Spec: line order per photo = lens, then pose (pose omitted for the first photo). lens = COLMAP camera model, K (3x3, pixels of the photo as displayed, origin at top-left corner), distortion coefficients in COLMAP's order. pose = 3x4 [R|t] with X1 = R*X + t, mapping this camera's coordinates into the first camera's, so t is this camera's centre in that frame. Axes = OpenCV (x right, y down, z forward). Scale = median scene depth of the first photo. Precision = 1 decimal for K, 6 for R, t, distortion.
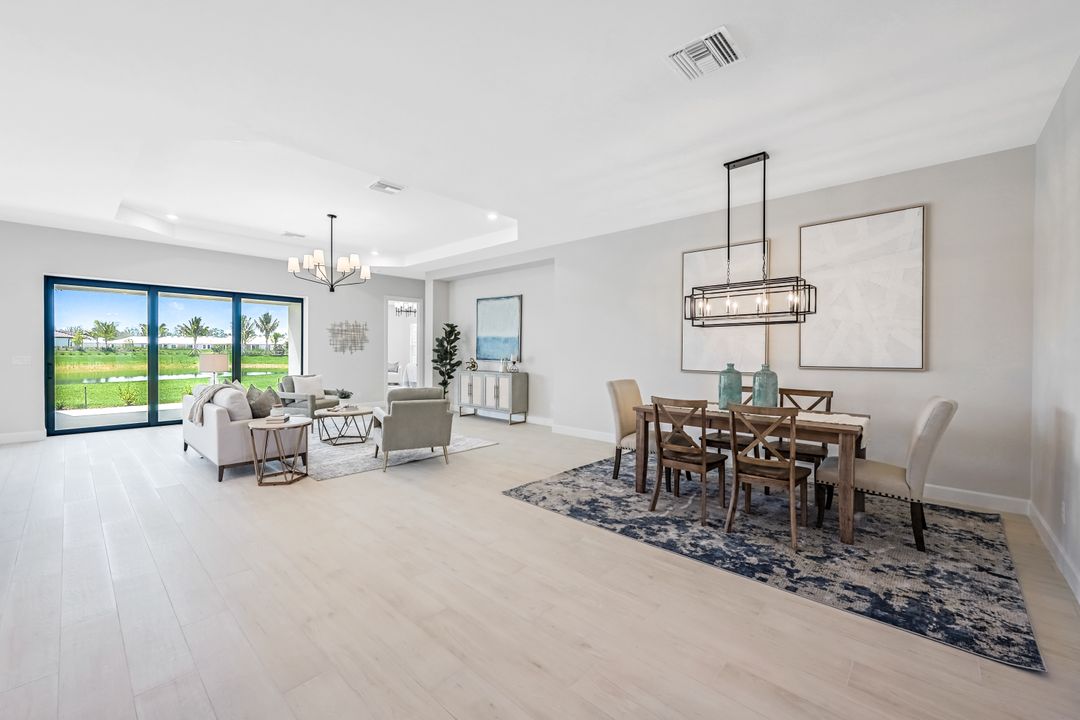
lens RADIAL K [[437.5, 0, 541.6], [0, 437.5, 353.7], [0, 0, 1]] dist [-0.001219, -0.000122]
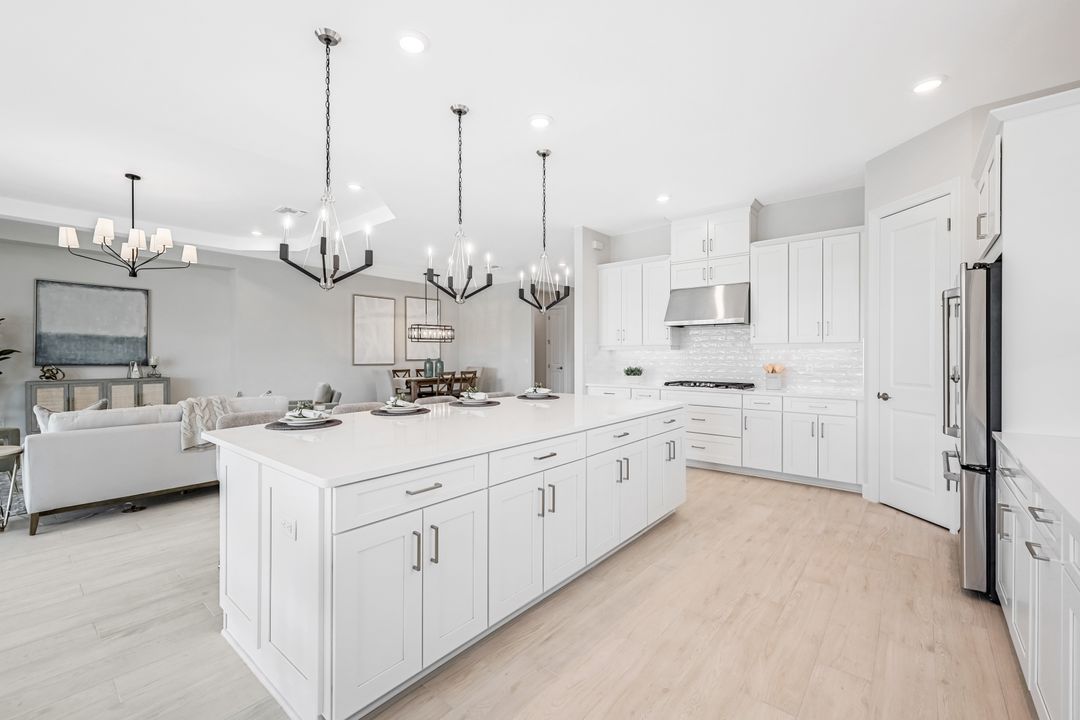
lens RADIAL K [[437.5, 0, 541.6], [0, 437.5, 353.7], [0, 0, 1]] dist [-0.001219, -0.000122]
pose [[-0.051593, -0.006792, 0.998645, -0.876551], [0.005920, 0.999957, 0.007107, -0.006346], [-0.998651, 0.006279, -0.051551, 0.225570]]
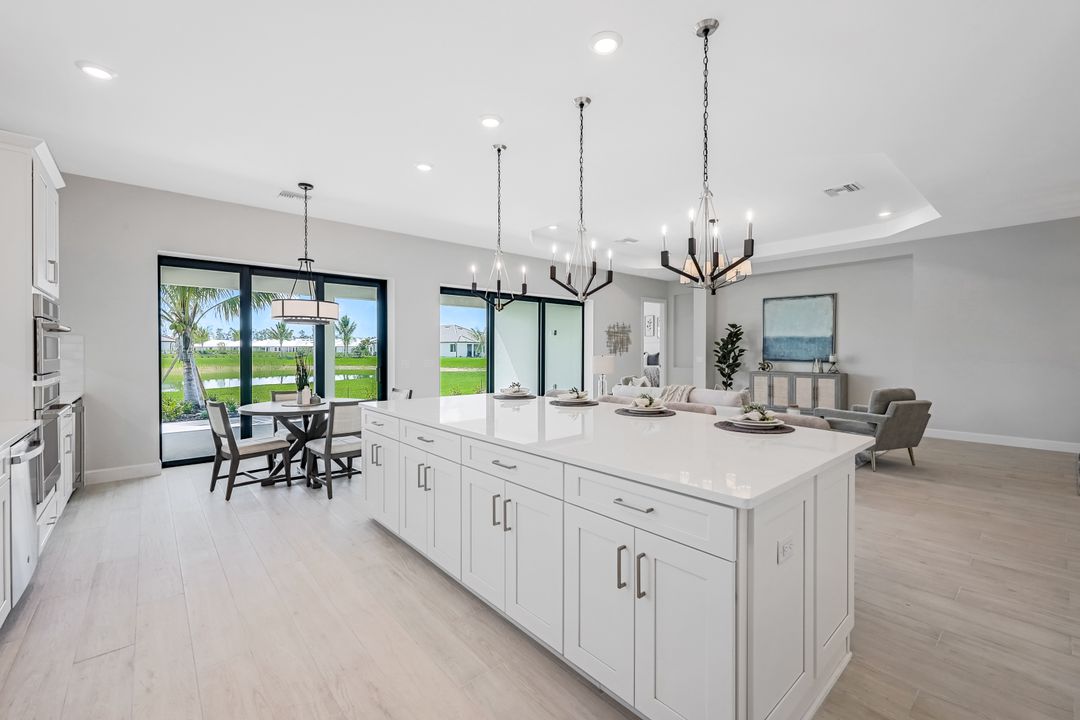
lens RADIAL K [[450.1, 0, 537.0], [0, 450.1, 353.5], [0, 0, 1]] dist [0.010989, -0.000039]
pose [[0.994851, -0.007109, -0.101100, -0.546180], [0.007027, 0.999975, -0.001164, -0.004286], [0.101105, 0.000448, 0.994876, -0.062958]]
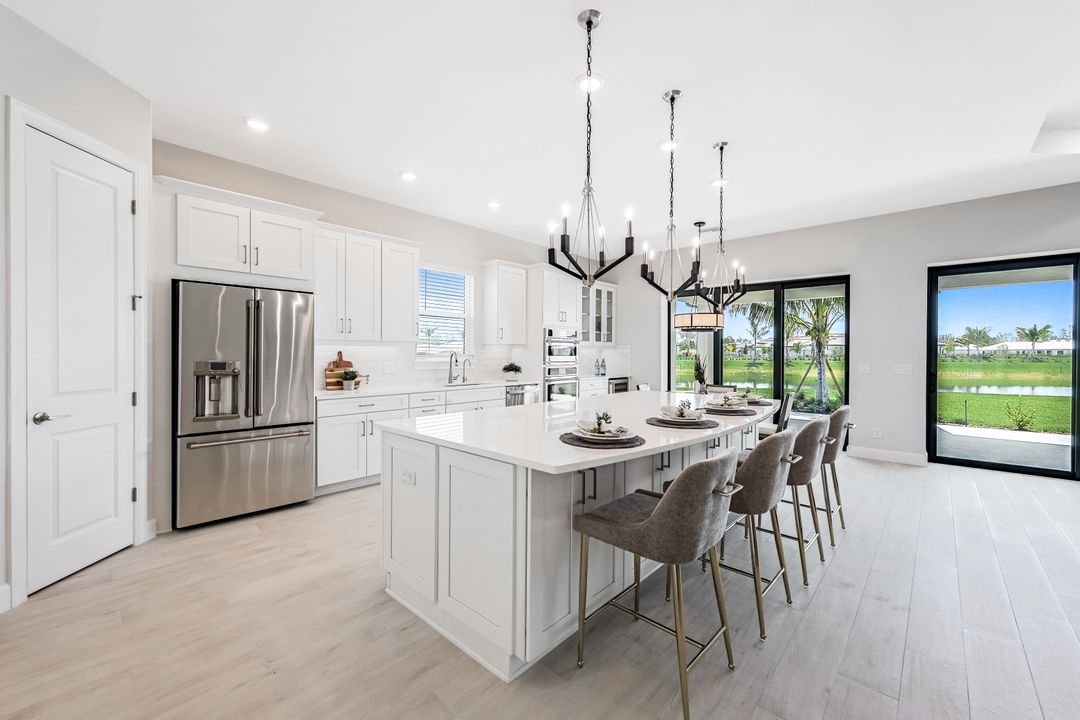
lens RADIAL K [[427.5, 0, 536.9], [0, 427.5, 355.6], [0, 0, 1]] dist [0.000515, -0.000008]
pose [[-0.010084, -0.001138, -0.999949, -0.241135], [-0.009702, 0.999952, -0.001040, -0.005561], [0.999902, 0.009691, -0.010094, 0.202679]]
